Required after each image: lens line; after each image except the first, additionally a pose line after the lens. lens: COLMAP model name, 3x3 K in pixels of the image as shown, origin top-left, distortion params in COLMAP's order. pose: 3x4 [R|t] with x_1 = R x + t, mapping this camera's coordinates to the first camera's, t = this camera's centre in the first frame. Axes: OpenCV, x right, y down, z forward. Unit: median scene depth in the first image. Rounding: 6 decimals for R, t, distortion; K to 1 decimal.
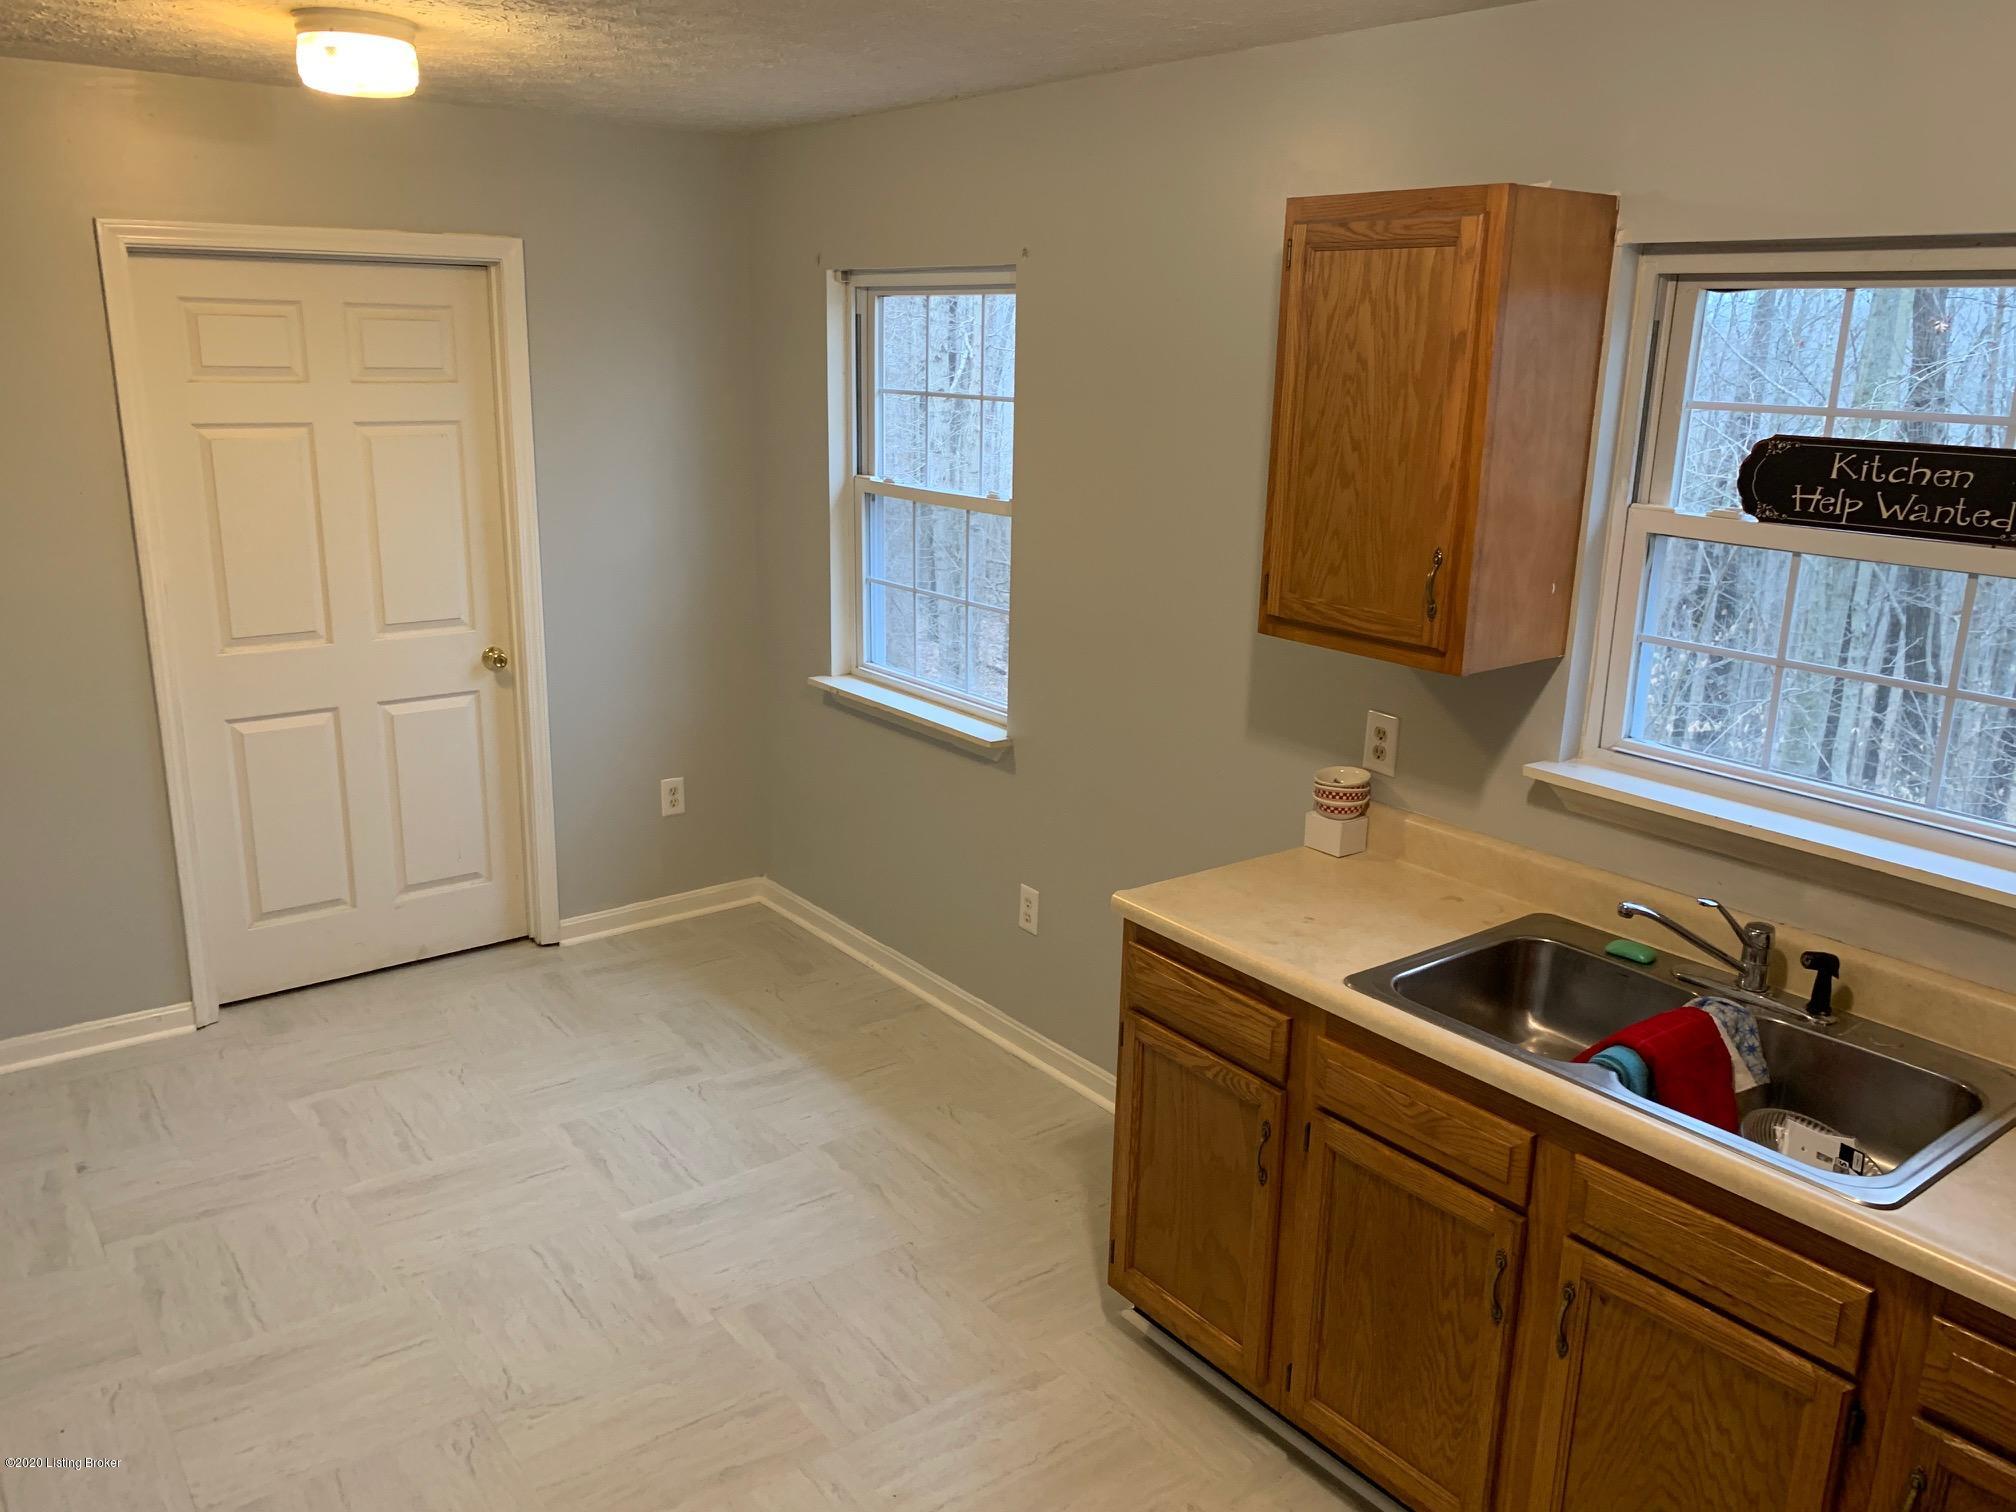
lens RADIAL K [[1515.2, 0, 1004.9], [0, 1515.2, 745.7], [0, 0, 1]] dist [-0.003374, -0.014658]
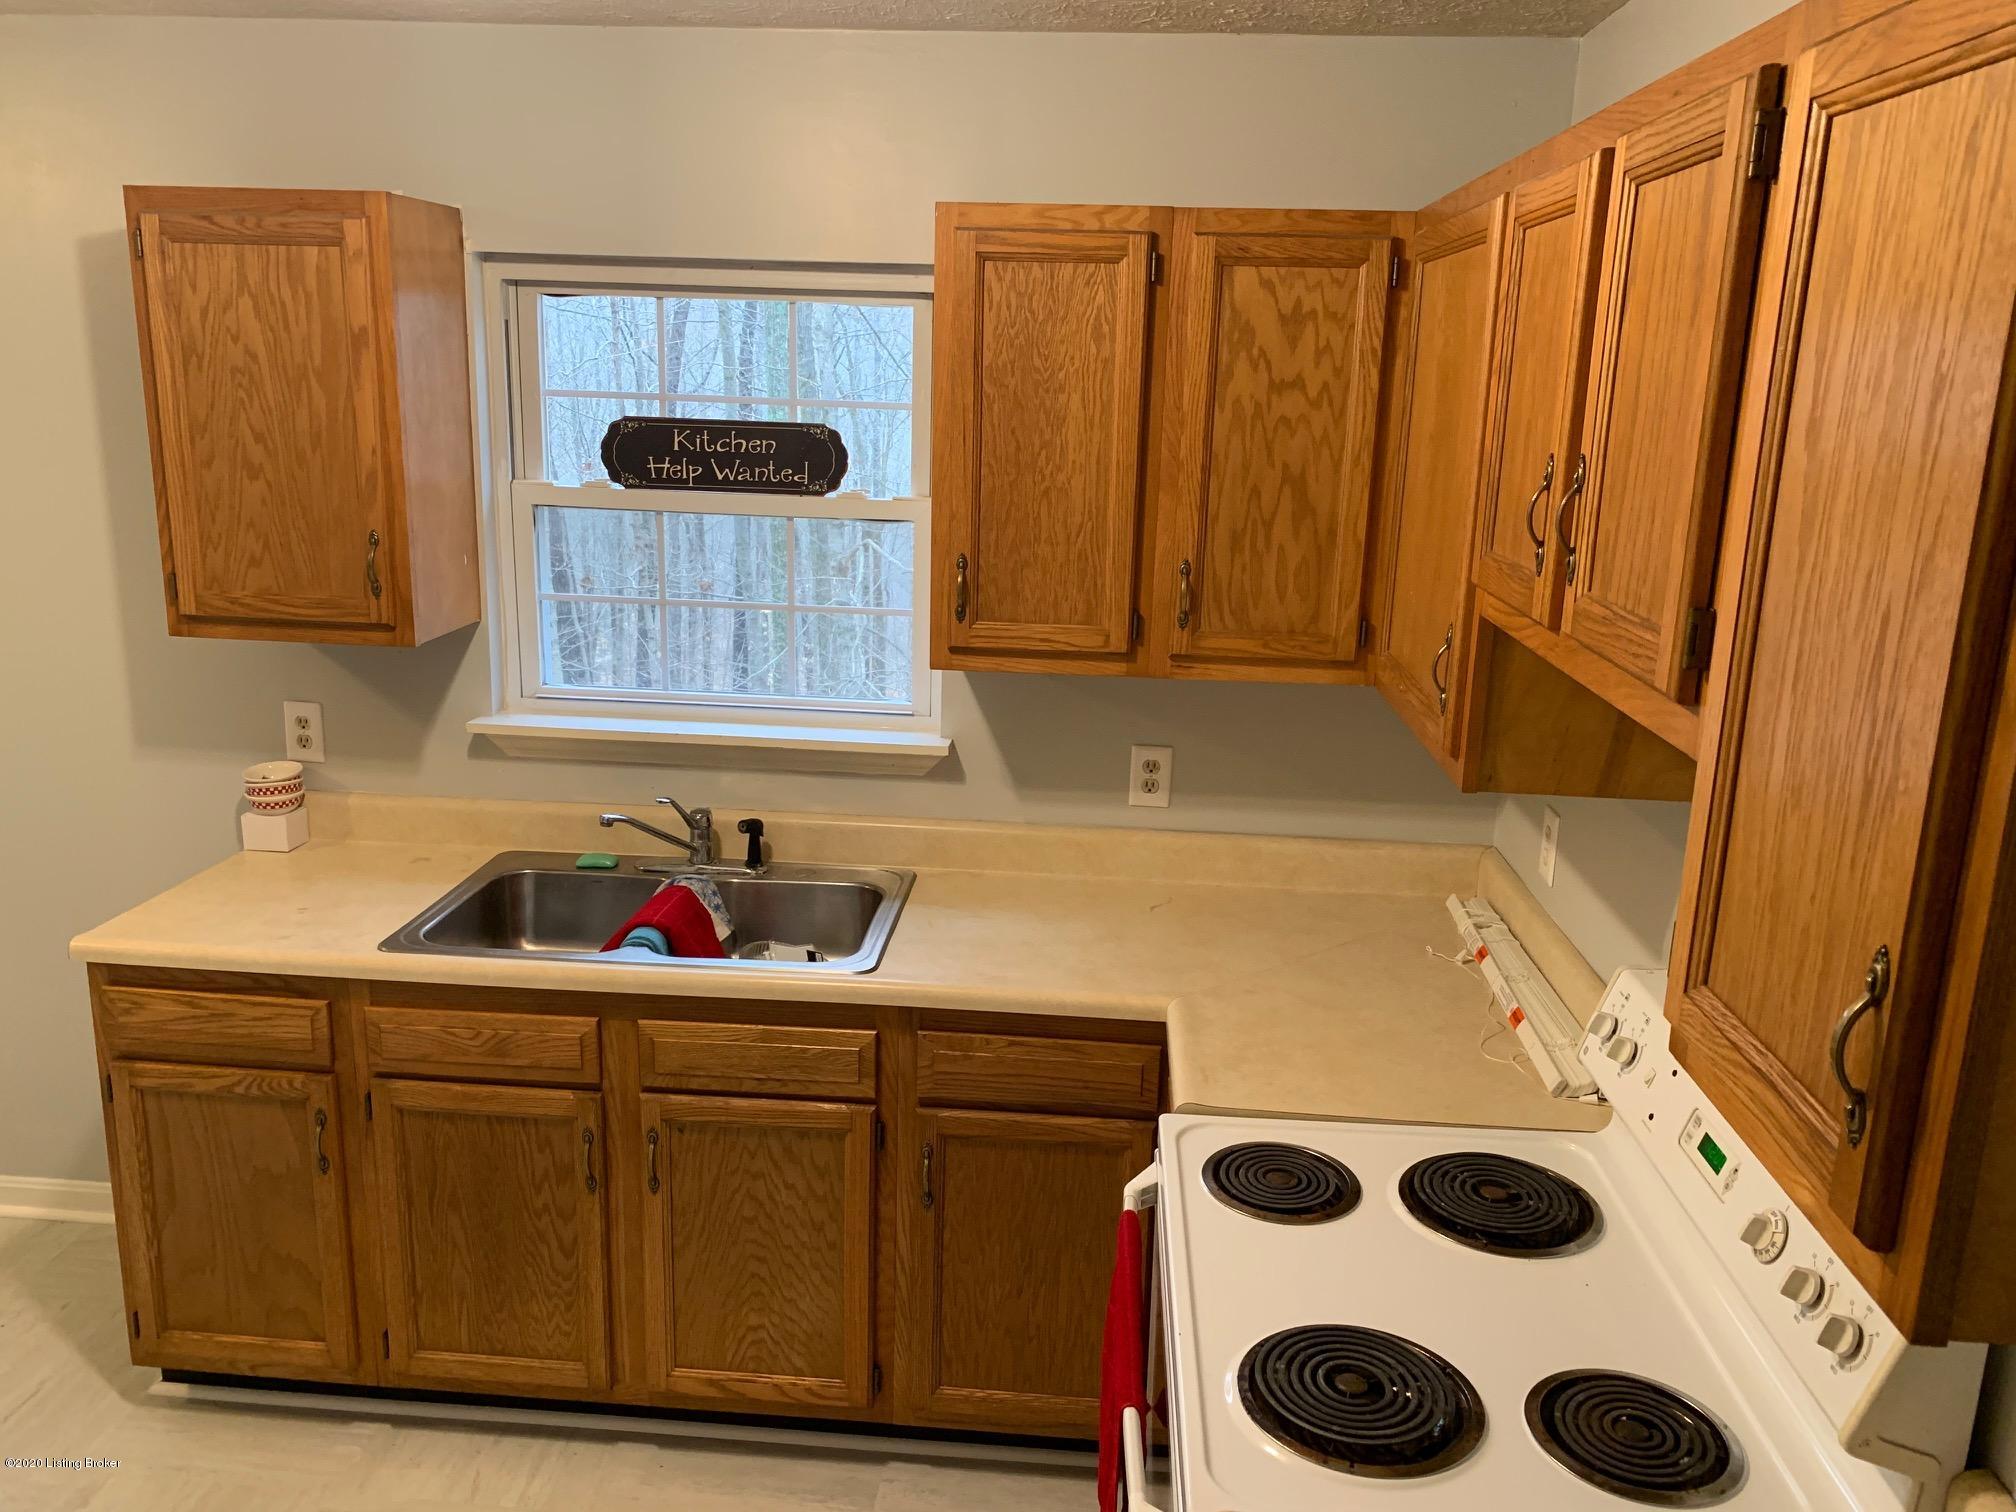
lens RADIAL K [[1531.2, 0, 1008.0], [0, 1531.2, 756.0], [0, 0, 1]] dist [0.000085, -0.082853]
pose [[0.651919, -0.178267, 0.737036, -0.236476], [0.173845, 0.981222, 0.083559, 0.012720], [-0.738092, 0.073656, 0.670668, -0.032643]]
